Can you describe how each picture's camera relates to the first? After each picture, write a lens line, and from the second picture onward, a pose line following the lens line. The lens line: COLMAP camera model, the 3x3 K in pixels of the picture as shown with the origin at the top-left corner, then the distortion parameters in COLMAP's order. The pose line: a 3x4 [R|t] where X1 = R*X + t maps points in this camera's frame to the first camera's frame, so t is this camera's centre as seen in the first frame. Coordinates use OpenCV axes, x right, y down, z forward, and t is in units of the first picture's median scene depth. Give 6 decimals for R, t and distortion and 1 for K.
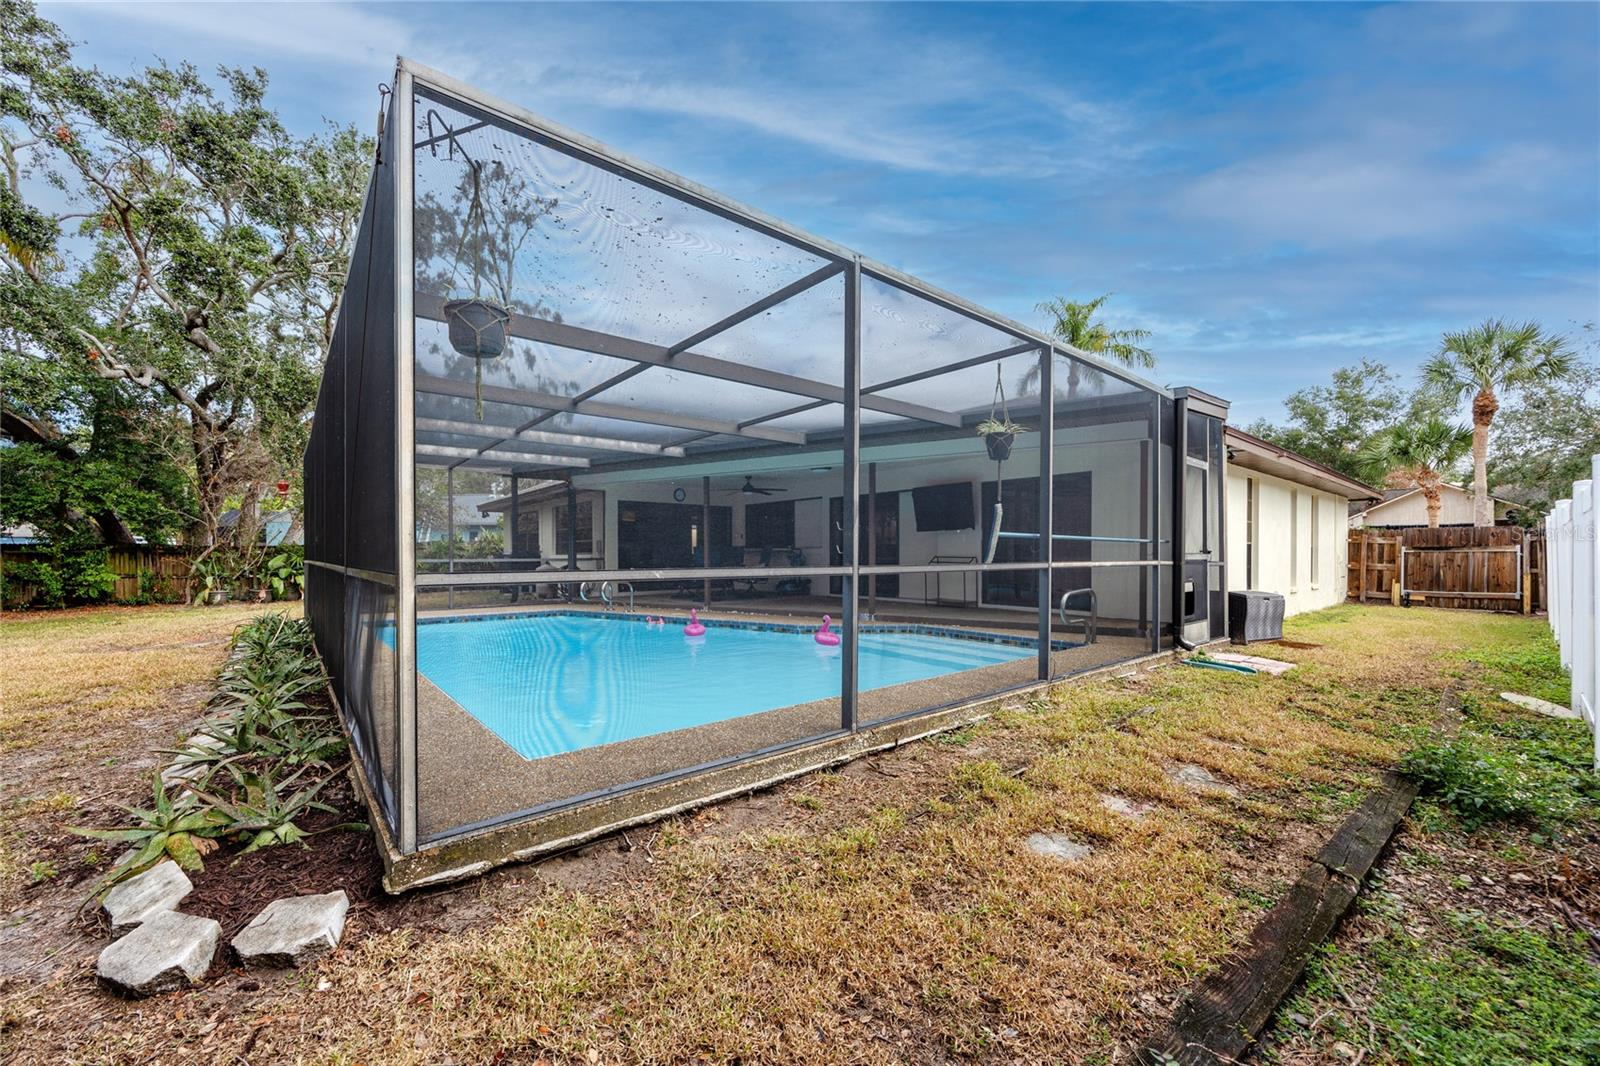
lens RADIAL K [[628.8, 0, 805.0], [0, 628.8, 556.0], [0, 0, 1]] dist [-0.002725, -0.000358]
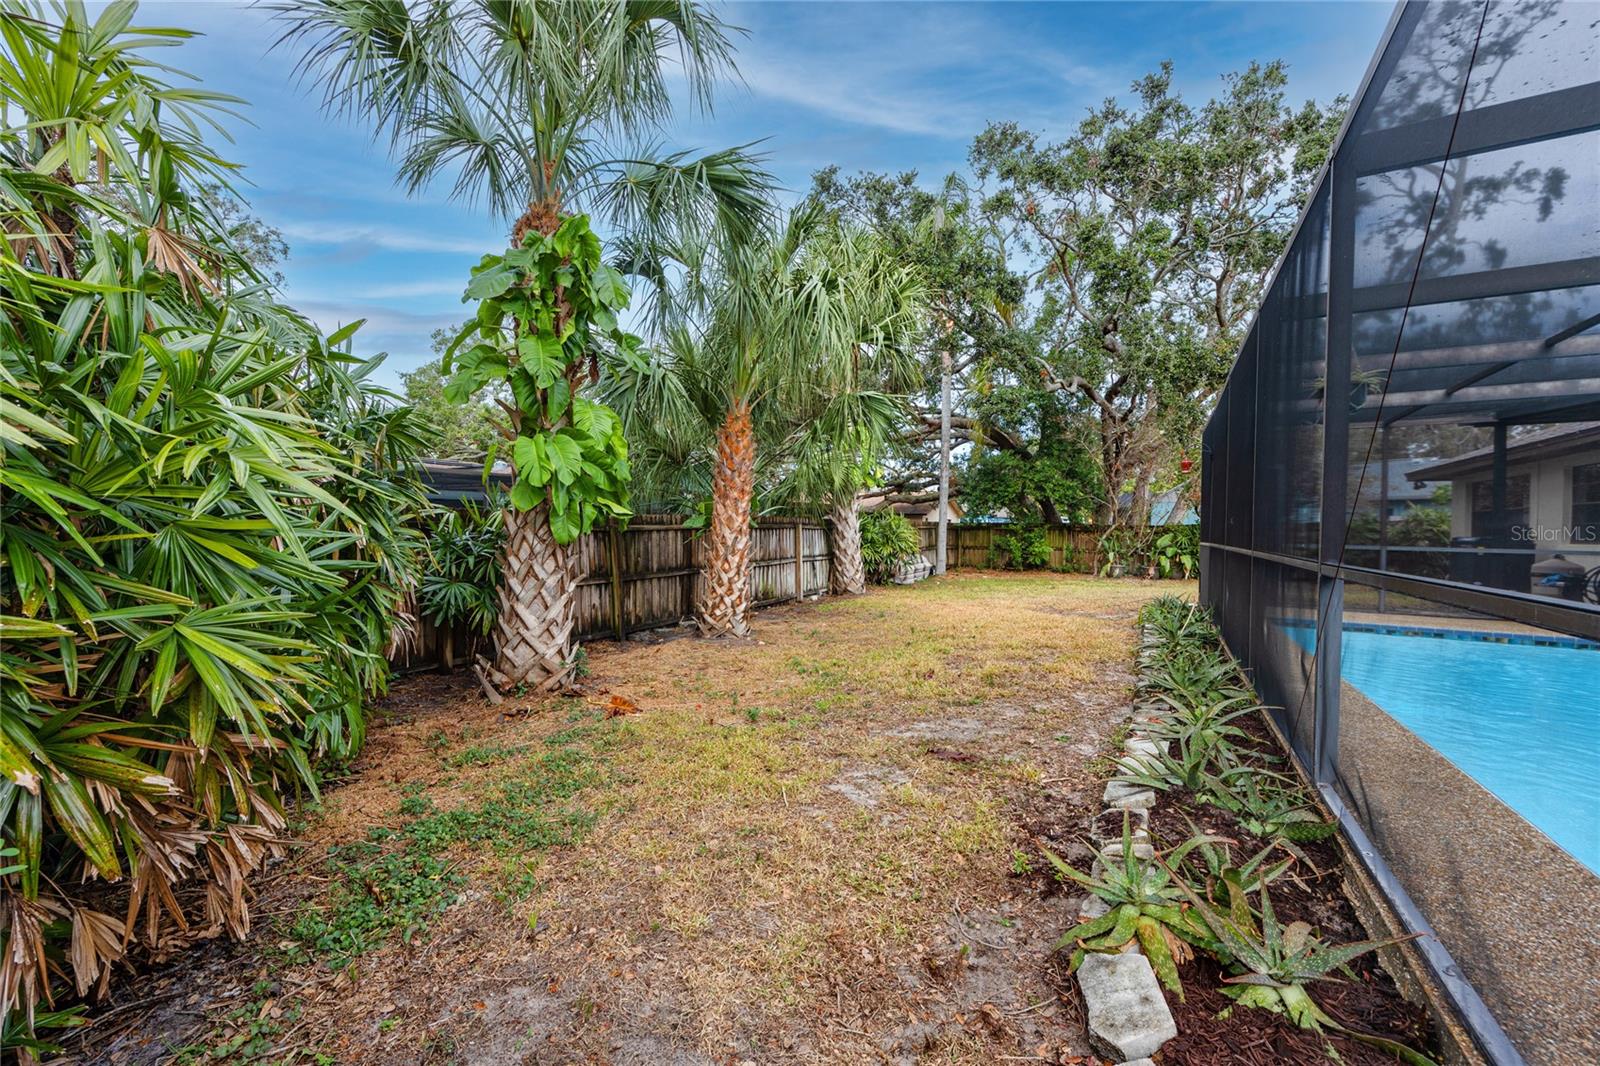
lens RADIAL K [[628.8, 0, 800.0], [0, 628.8, 529.6], [0, 0, 1]] dist [-0.002725, -0.000358]
pose [[0.358991, 0.013899, -0.933237, -0.102355], [-0.020356, 0.999768, 0.007059, -0.005013], [0.933119, 0.016463, 0.359191, 0.073935]]
